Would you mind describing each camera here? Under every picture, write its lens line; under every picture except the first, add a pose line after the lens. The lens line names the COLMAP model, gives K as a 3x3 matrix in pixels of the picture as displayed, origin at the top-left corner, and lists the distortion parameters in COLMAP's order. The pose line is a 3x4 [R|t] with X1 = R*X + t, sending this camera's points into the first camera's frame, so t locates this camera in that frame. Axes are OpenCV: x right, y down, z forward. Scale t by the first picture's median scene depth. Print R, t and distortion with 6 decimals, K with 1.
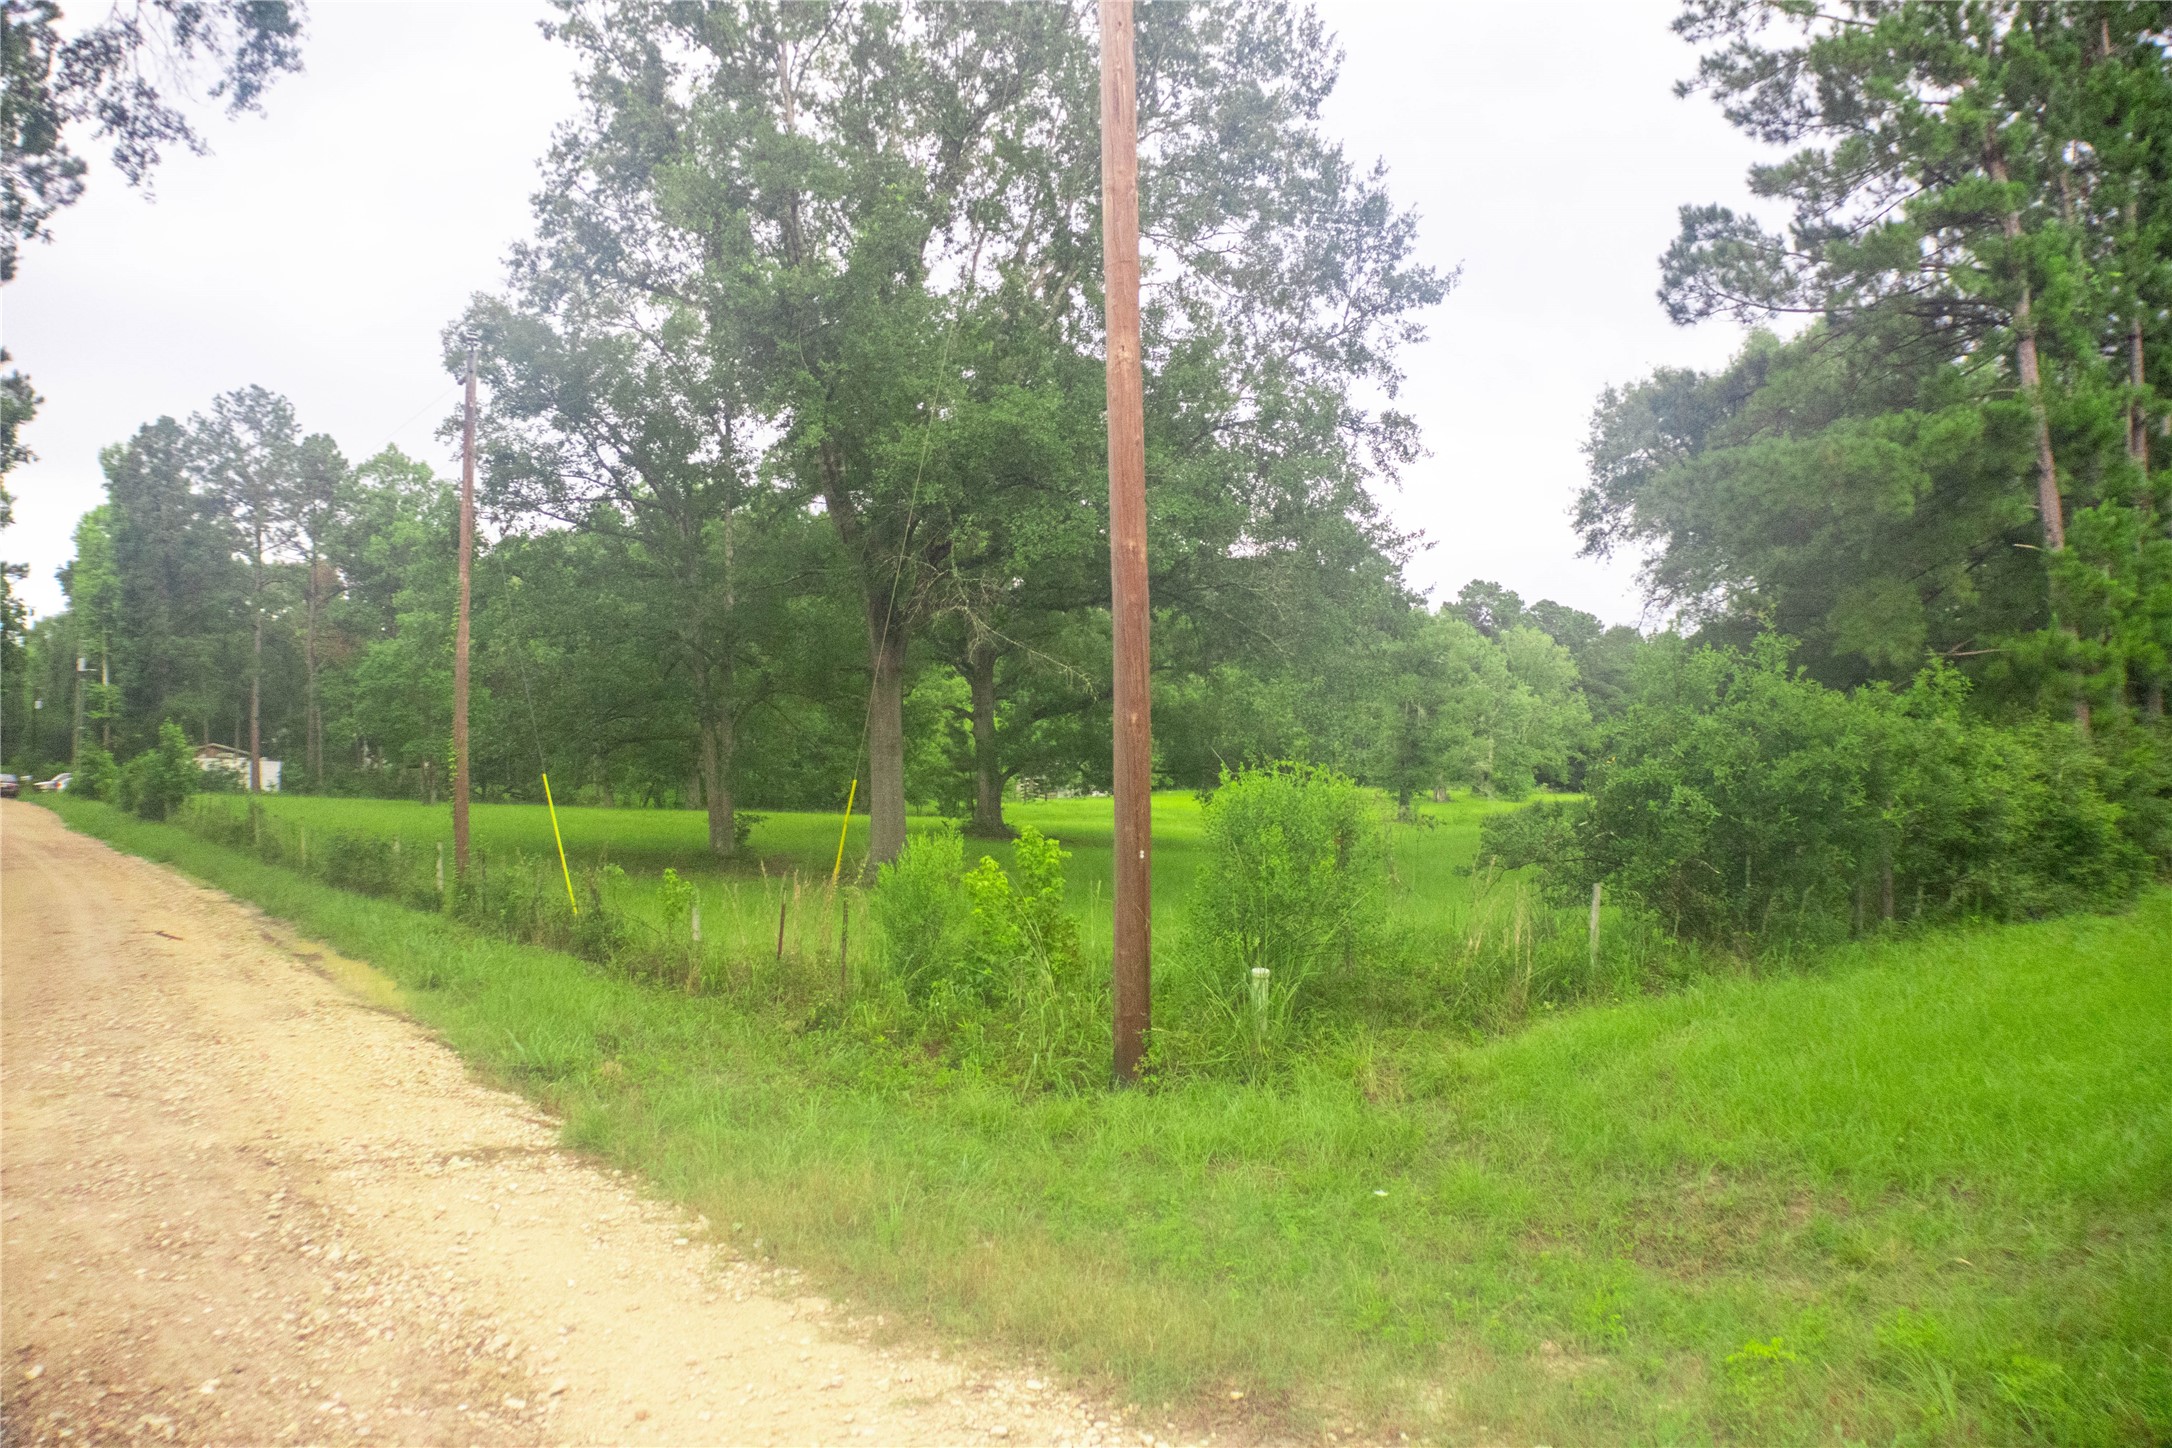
lens RADIAL K [[1348.7, 0, 1078.4], [0, 1348.7, 720.8], [0, 0, 1]] dist [-0.144010, 0.024727]
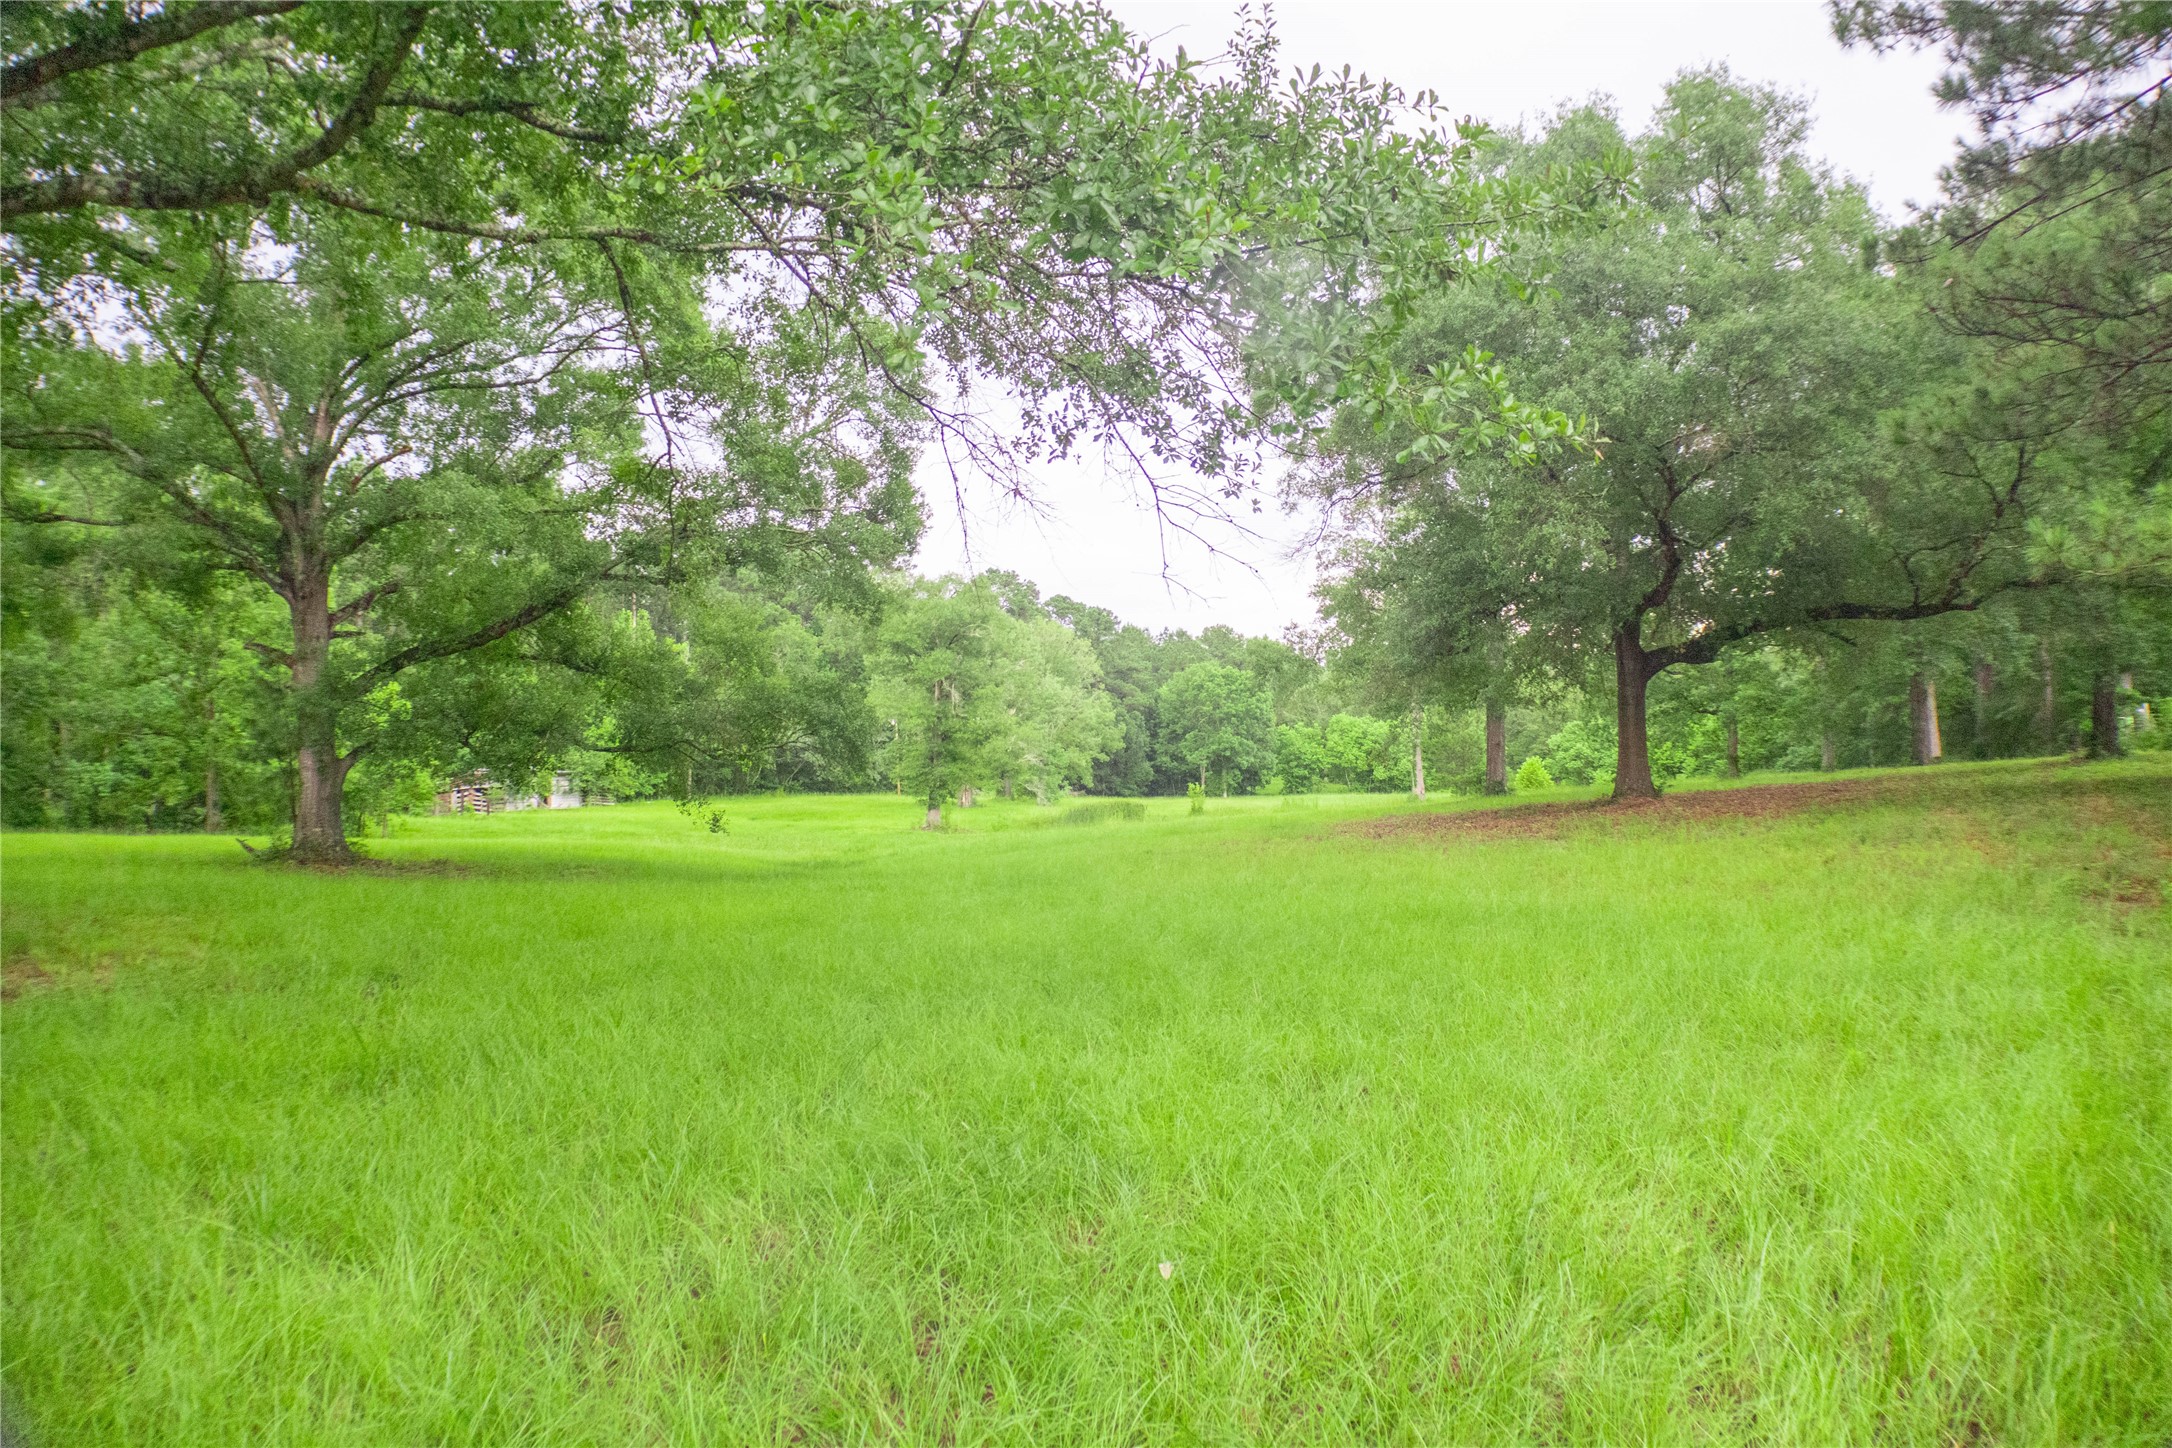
lens RADIAL K [[1348.7, 0, 1063.4], [0, 1348.7, 650.6], [0, 0, 1]] dist [-0.144010, 0.024727]
pose [[0.934475, 0.012350, 0.355815, 0.020734], [0.010227, 0.998055, -0.061498, 0.016301], [-0.355883, 0.061107, 0.932531, 0.187569]]
